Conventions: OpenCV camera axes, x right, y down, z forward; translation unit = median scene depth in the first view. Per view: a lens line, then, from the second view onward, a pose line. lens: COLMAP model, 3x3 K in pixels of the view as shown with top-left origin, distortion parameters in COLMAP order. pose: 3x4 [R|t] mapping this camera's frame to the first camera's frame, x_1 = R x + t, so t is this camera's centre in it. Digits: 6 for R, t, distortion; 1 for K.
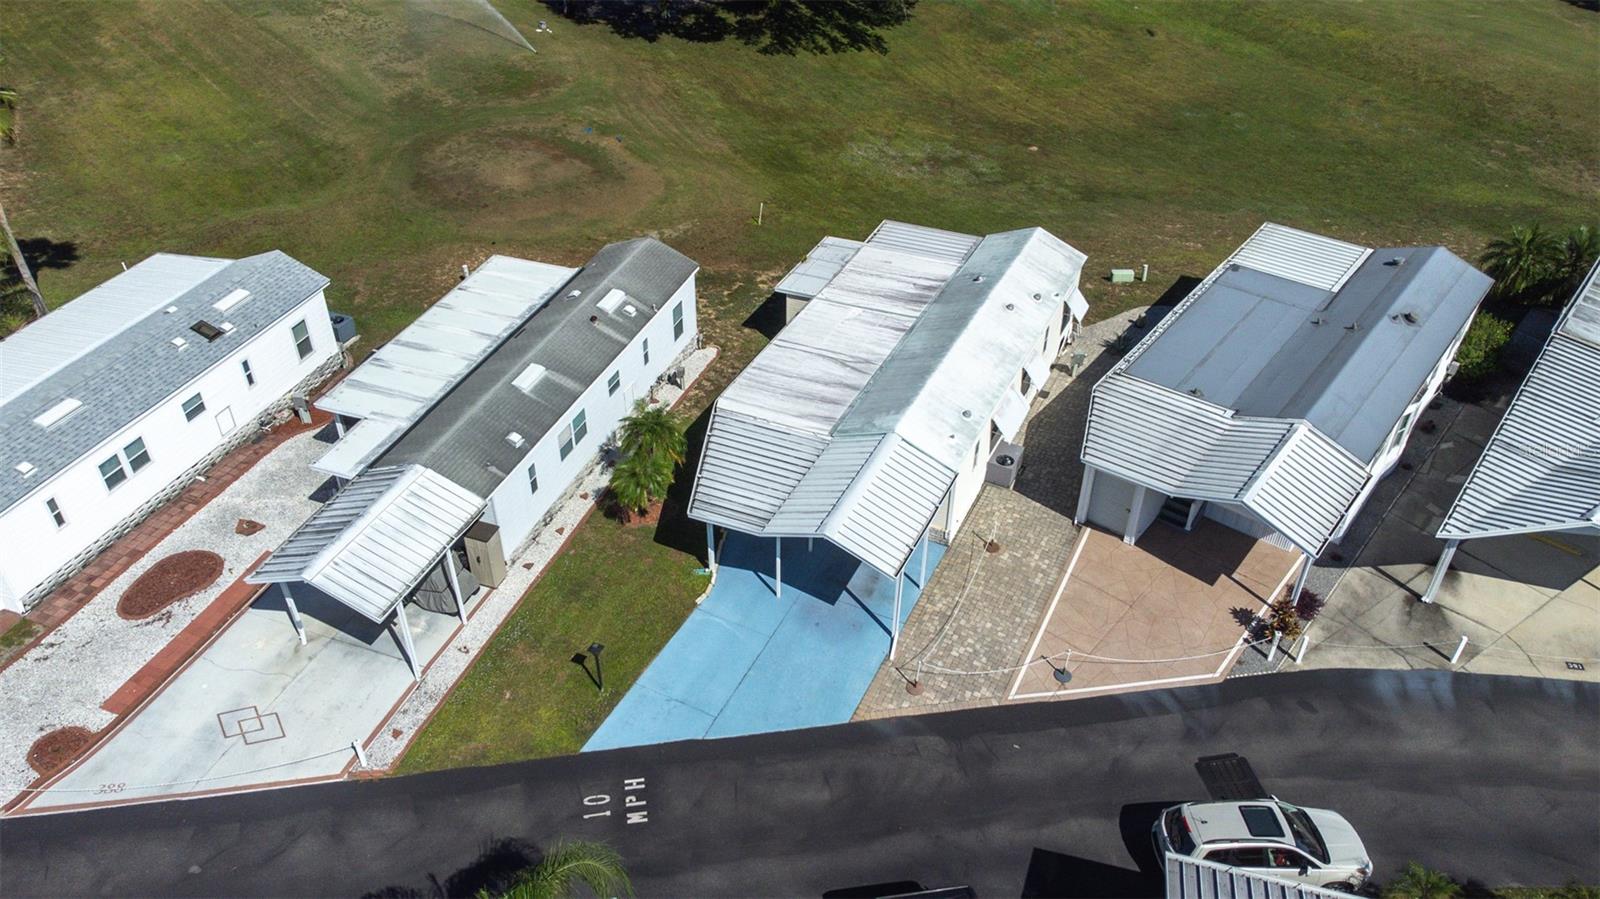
lens RADIAL K [[1194.3, 0, 793.2], [0, 1194.3, 447.0], [0, 0, 1]] dist [0.022123, 0.050457]
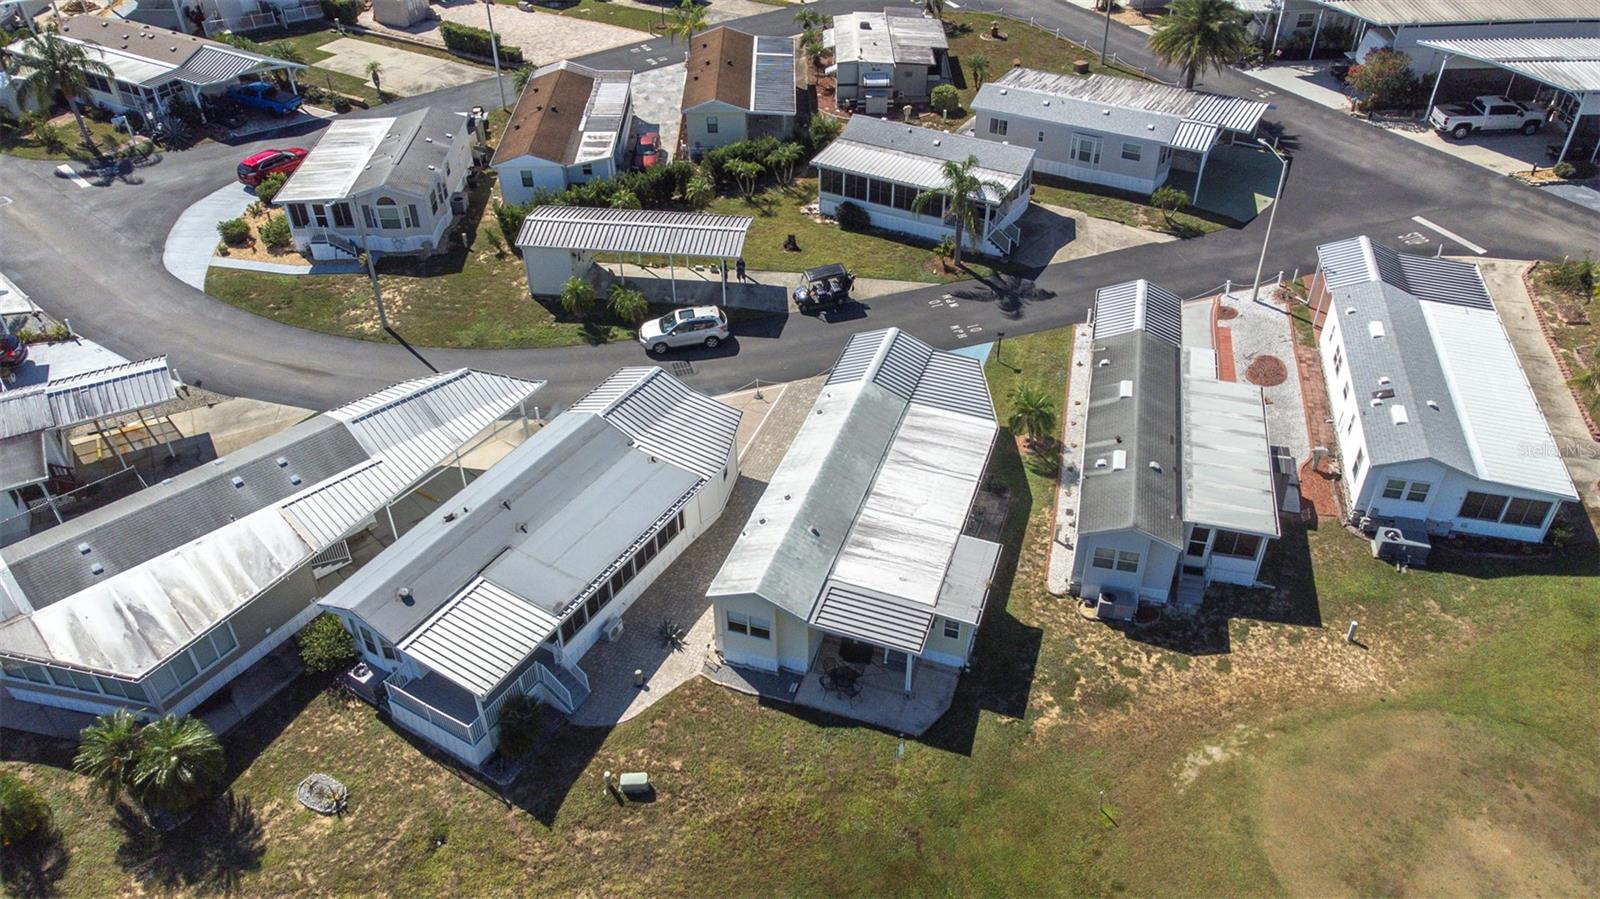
lens RADIAL K [[1194.3, 0, 793.6], [0, 1194.3, 455.5], [0, 0, 1]] dist [0.022123, 0.050457]
pose [[-0.992616, 0.081337, -0.089990, 0.310558], [-0.066112, 0.259236, 0.963549, -1.401572], [0.101701, 0.962383, -0.251945, 1.406875]]
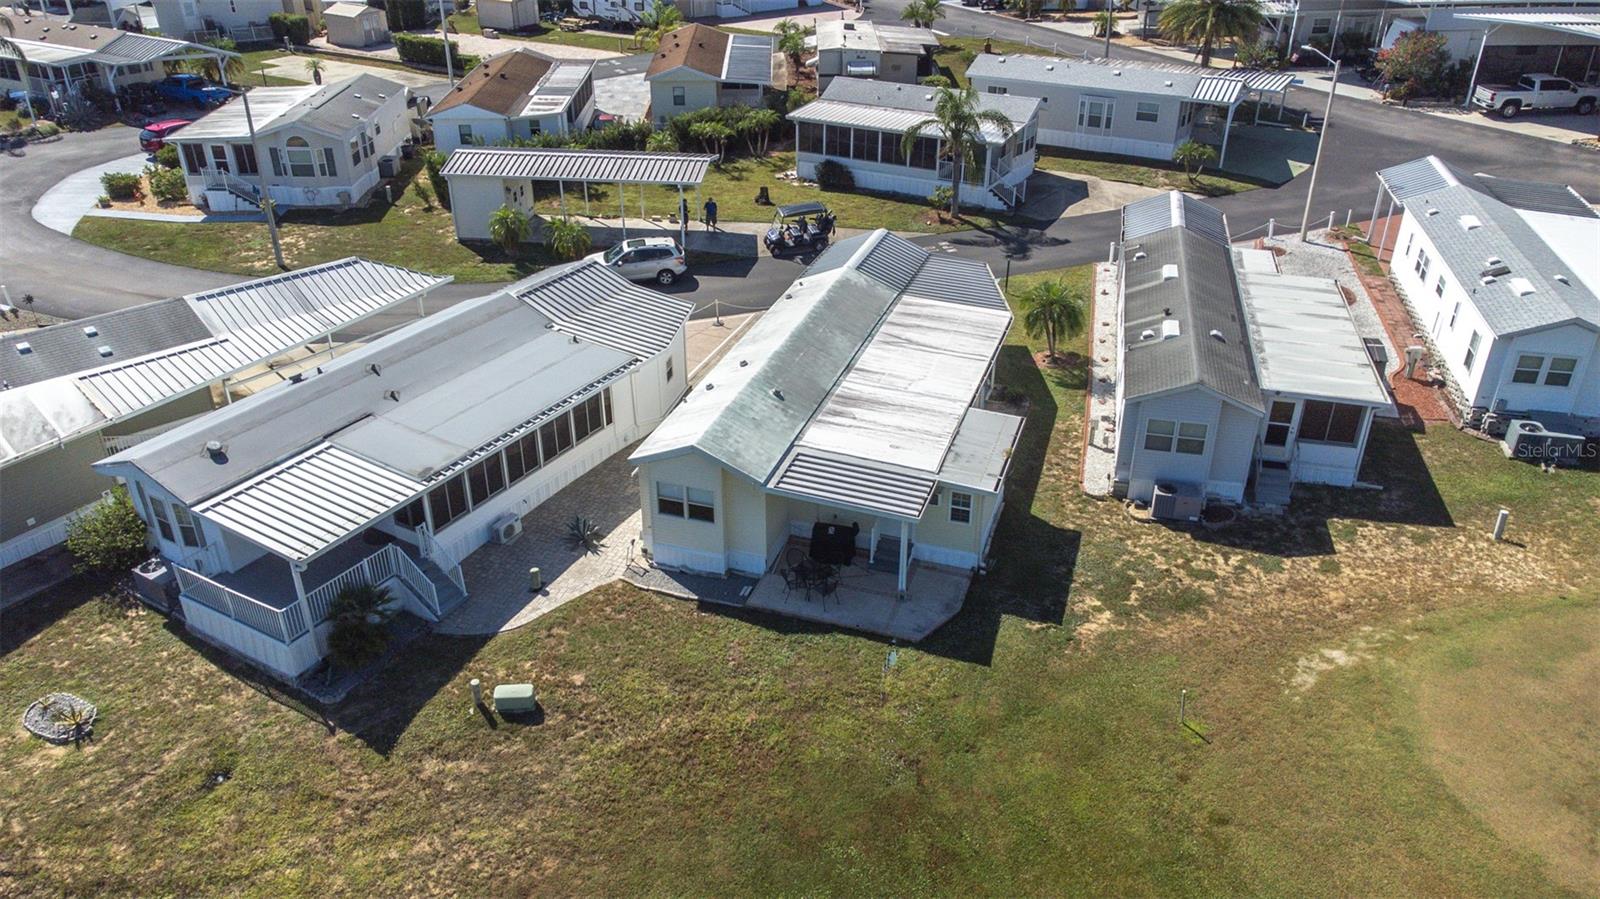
lens RADIAL K [[1194.3, 0, 794.4], [0, 1194.3, 456.6], [0, 0, 1]] dist [0.022123, 0.050457]
pose [[-0.992147, 0.059182, -0.110190, 0.276279], [-0.077372, 0.401797, 0.912454, -1.018487], [0.098275, 0.913814, -0.394063, 1.592371]]
